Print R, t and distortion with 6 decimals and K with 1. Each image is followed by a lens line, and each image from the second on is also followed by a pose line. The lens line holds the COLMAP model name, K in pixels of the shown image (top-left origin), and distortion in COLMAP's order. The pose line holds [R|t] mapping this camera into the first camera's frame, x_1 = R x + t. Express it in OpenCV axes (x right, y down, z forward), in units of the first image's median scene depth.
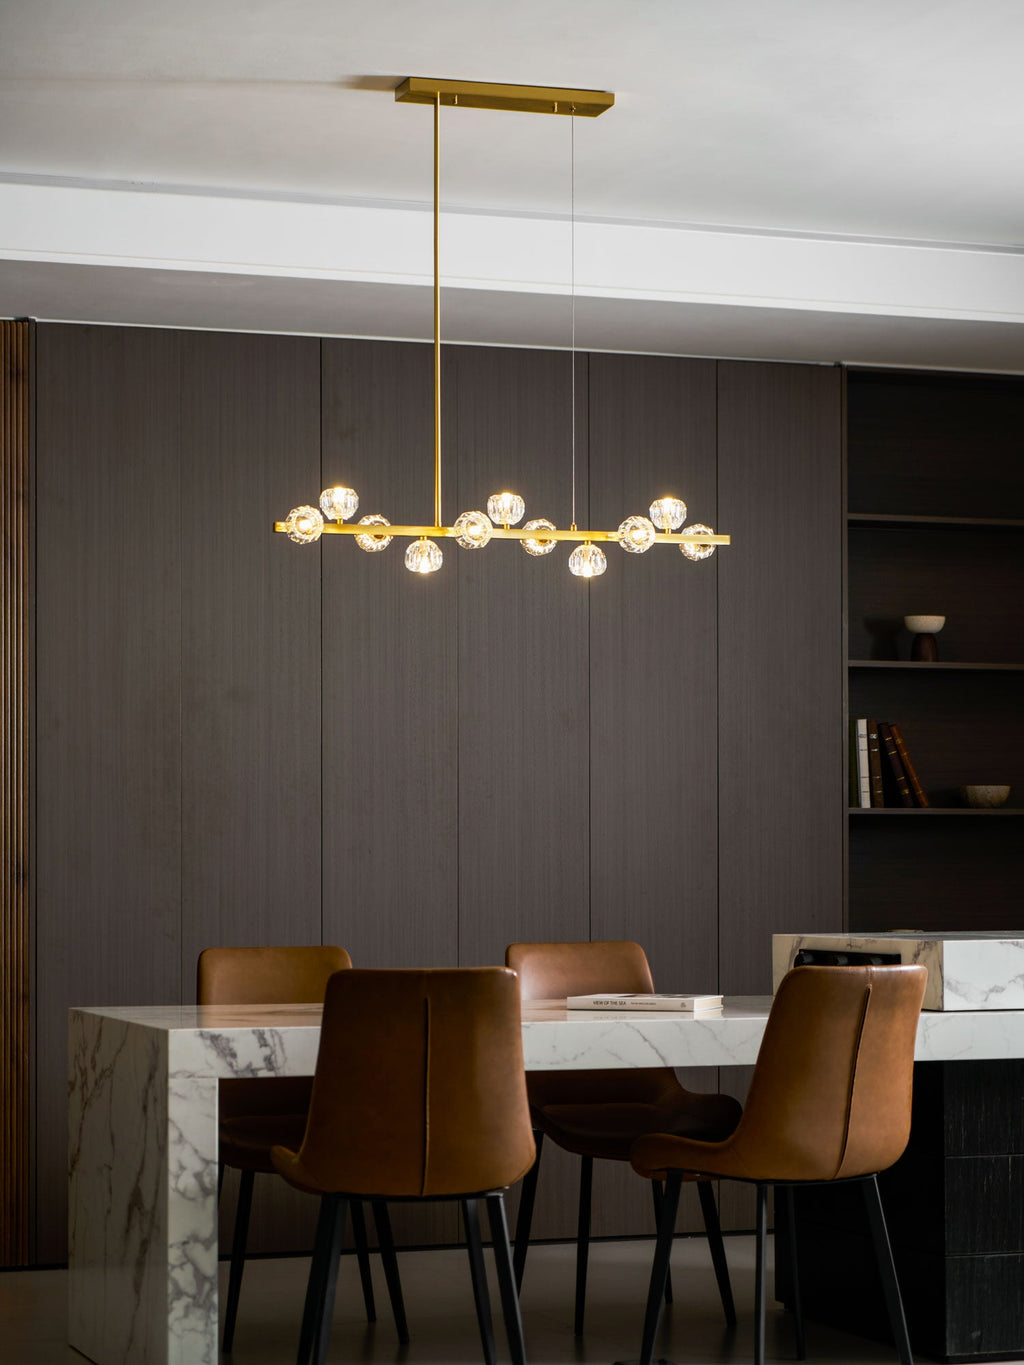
lens RADIAL K [[3262.6, 0, 508.7], [0, 3262.6, 817.4], [0, 0, 1]] dist [0.027522, -0.700514]
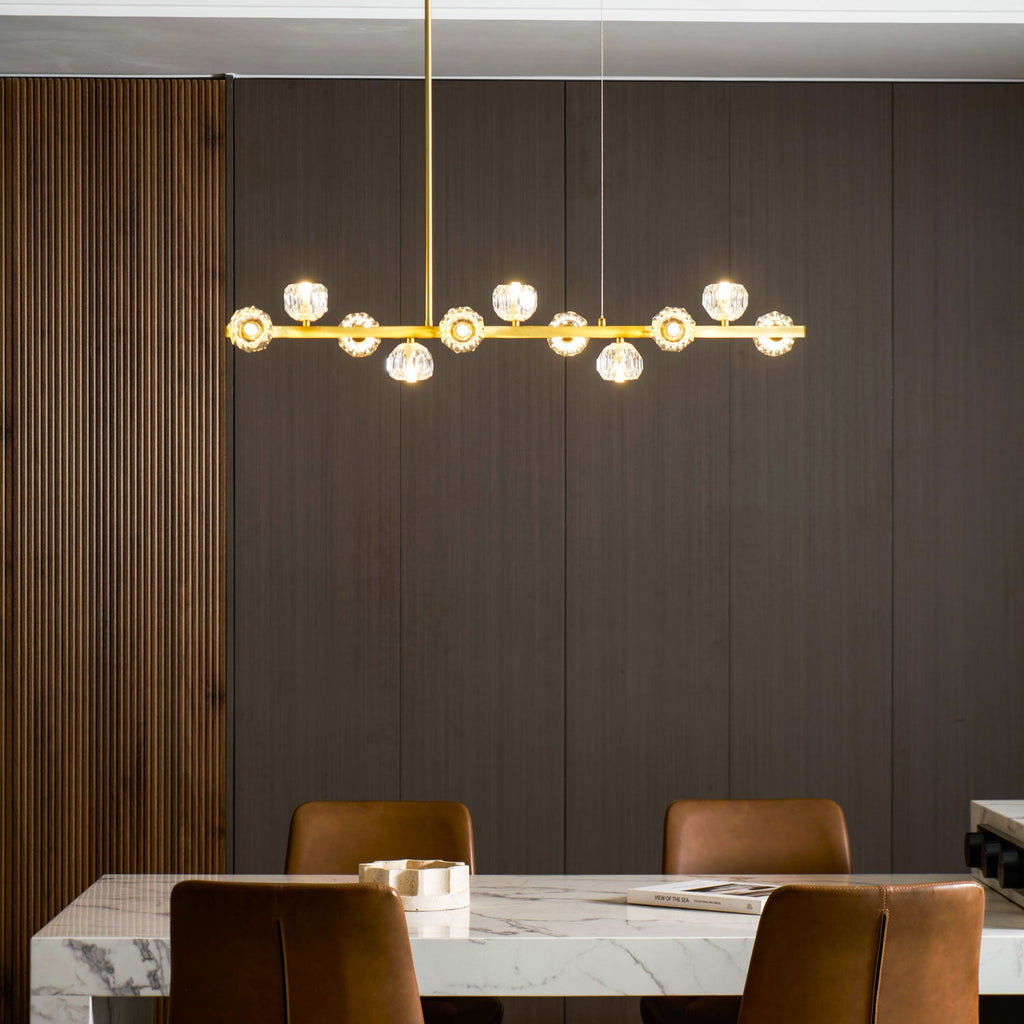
lens RADIAL K [[3180.2, 0, 529.6], [0, 3180.2, 564.8], [0, 0, 1]] dist [0.037500, -0.151192]
pose [[0.948890, 0.005068, -0.315565, 0.256275], [0.001314, 0.999799, 0.020008, -0.044207], [0.315603, -0.019400, 0.948693, 0.239337]]
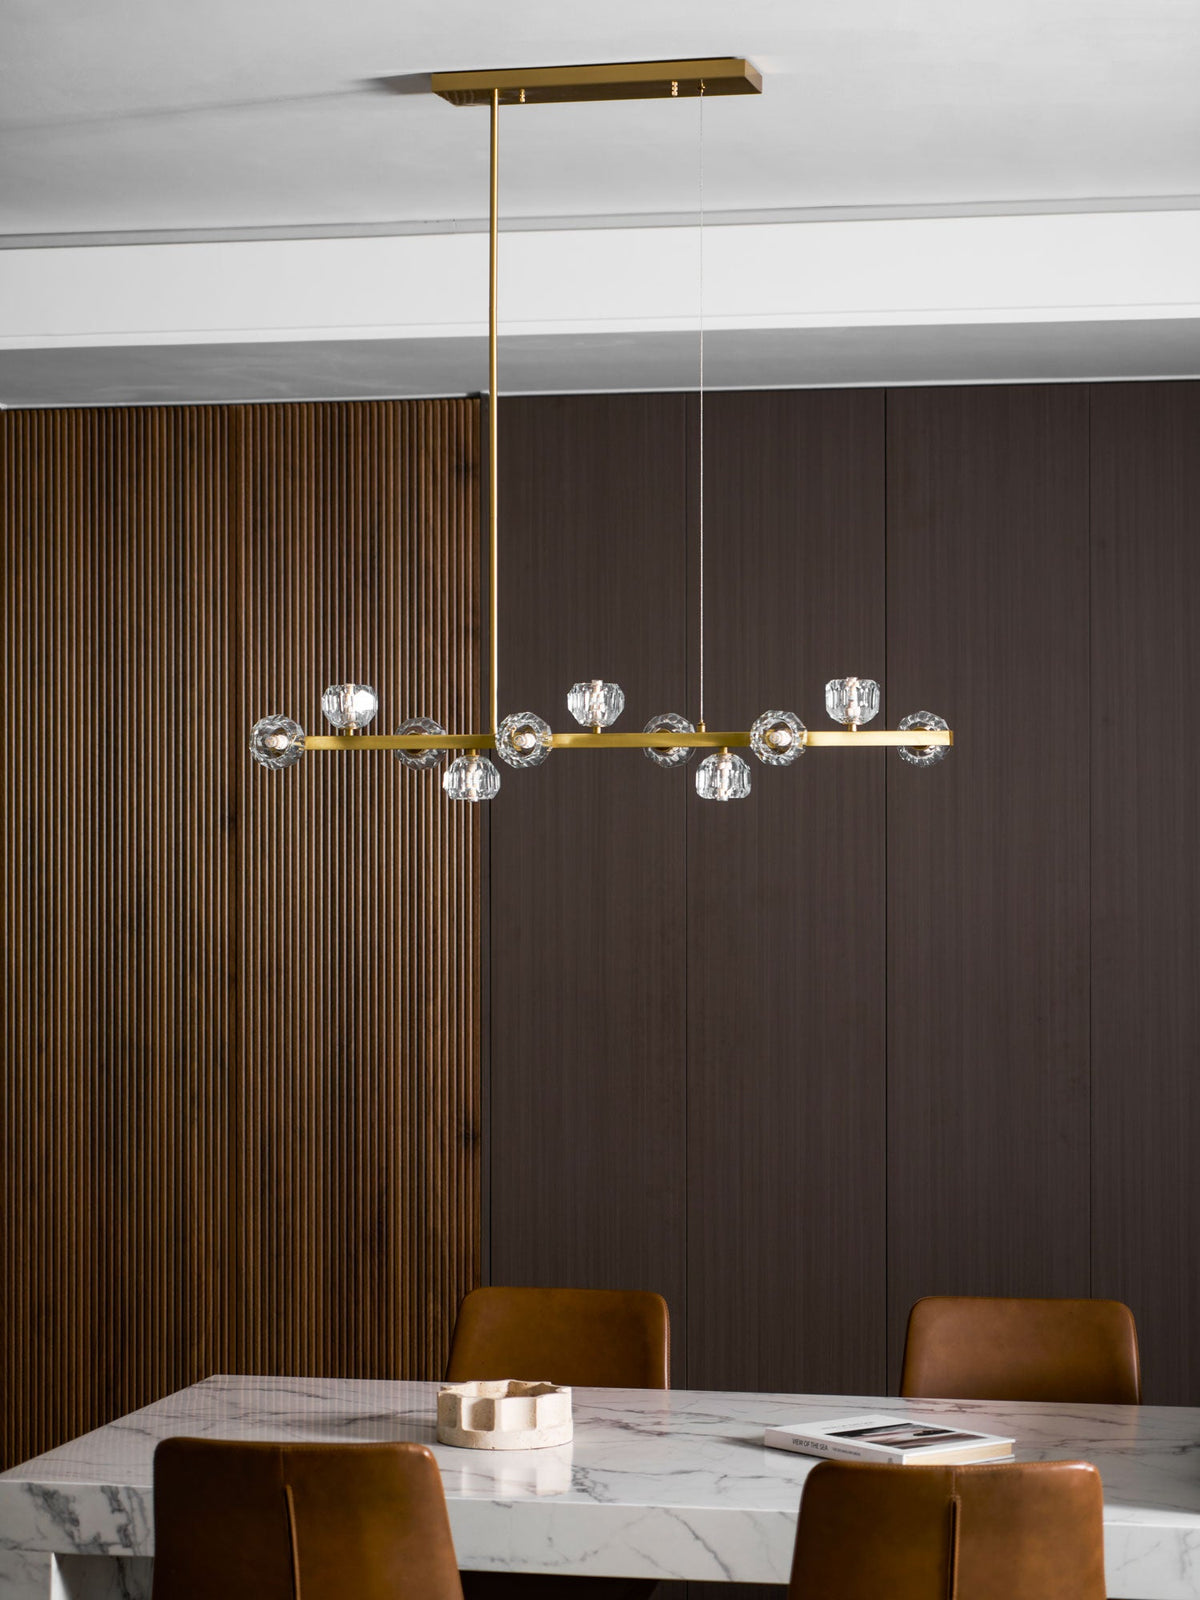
lens RADIAL K [[3711.1, 0, 600.0], [0, 3711.1, 800.0], [0, 0, 1]] dist [0.007151, 0.472605]
pose [[0.849407, -0.002948, -0.527730, 0.400317], [0.007103, 0.999958, 0.005848, -0.079232], [0.527690, -0.008716, 0.849392, 0.356457]]
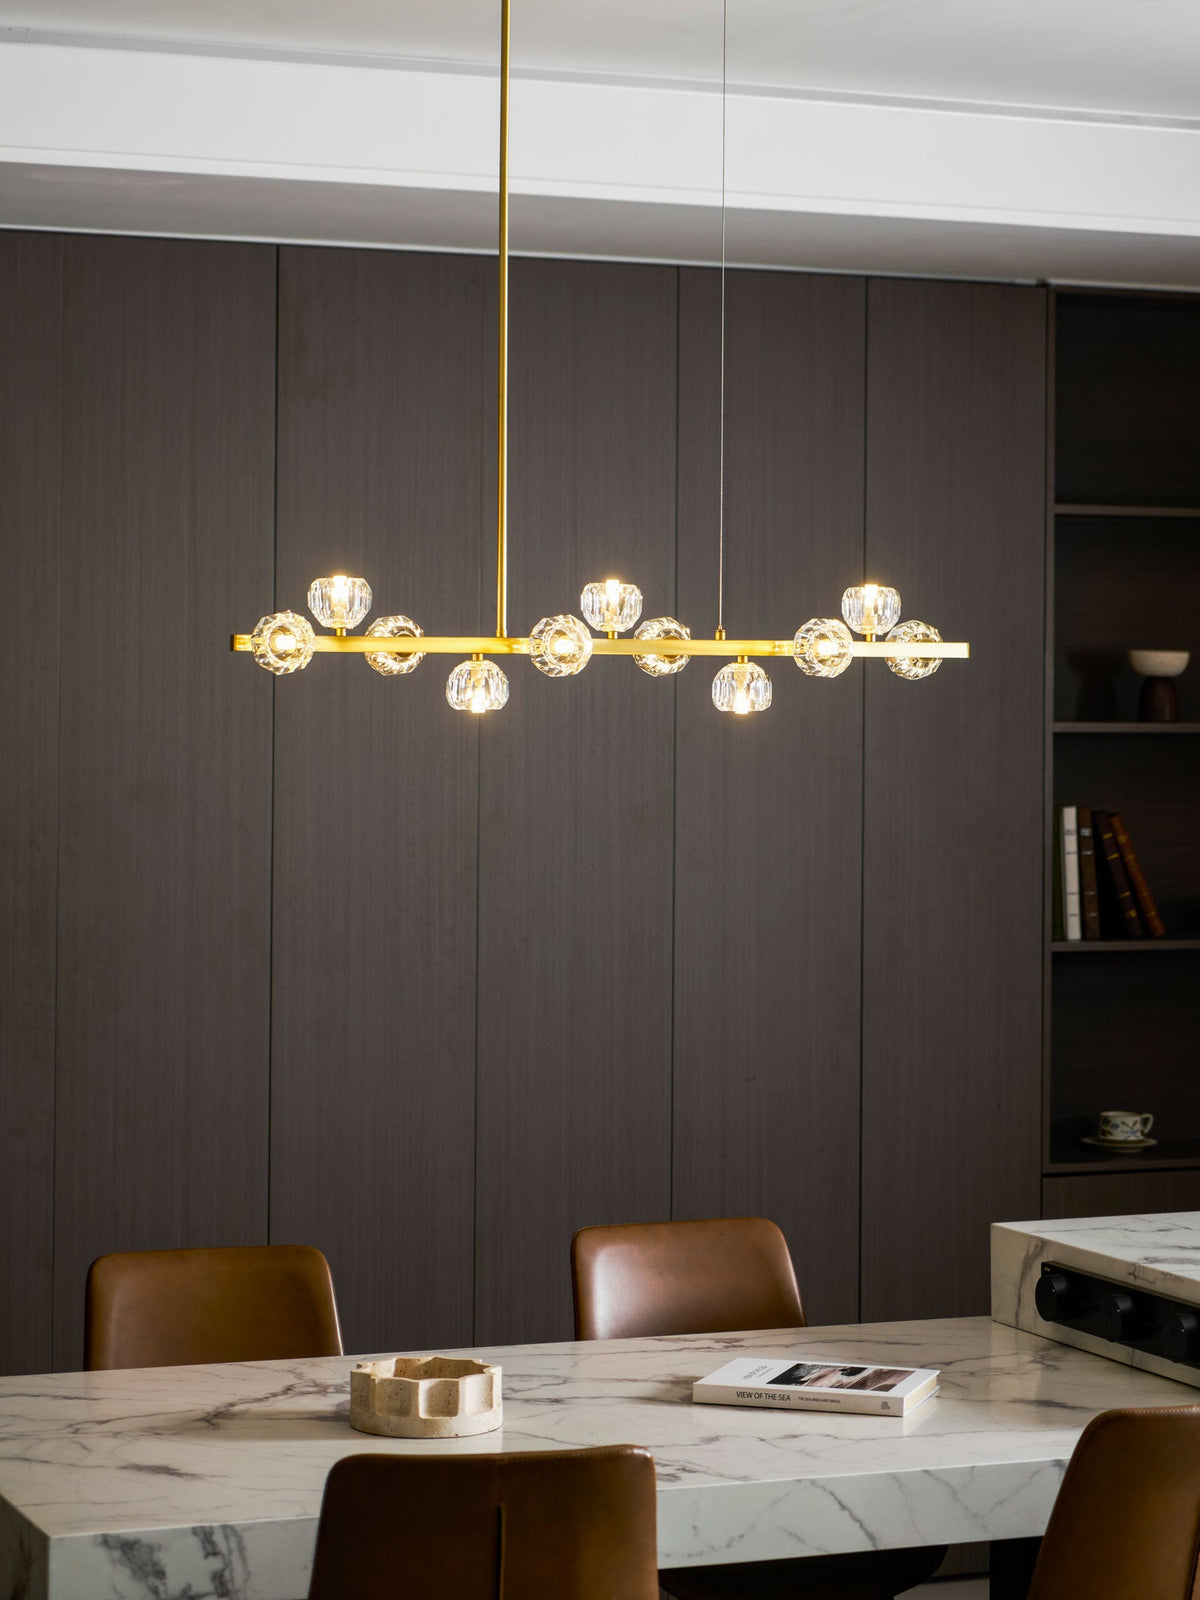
lens RADIAL K [[3864.1, 0, 593.0], [0, 3864.1, 612.1], [0, 0, 1]] dist [0.028599, 0.055550]
pose [[0.998807, 0.010924, 0.047591, -0.038637], [-0.010854, 0.999940, -0.001733, -0.092018], [-0.047607, 0.001214, 0.998865, 0.280112]]
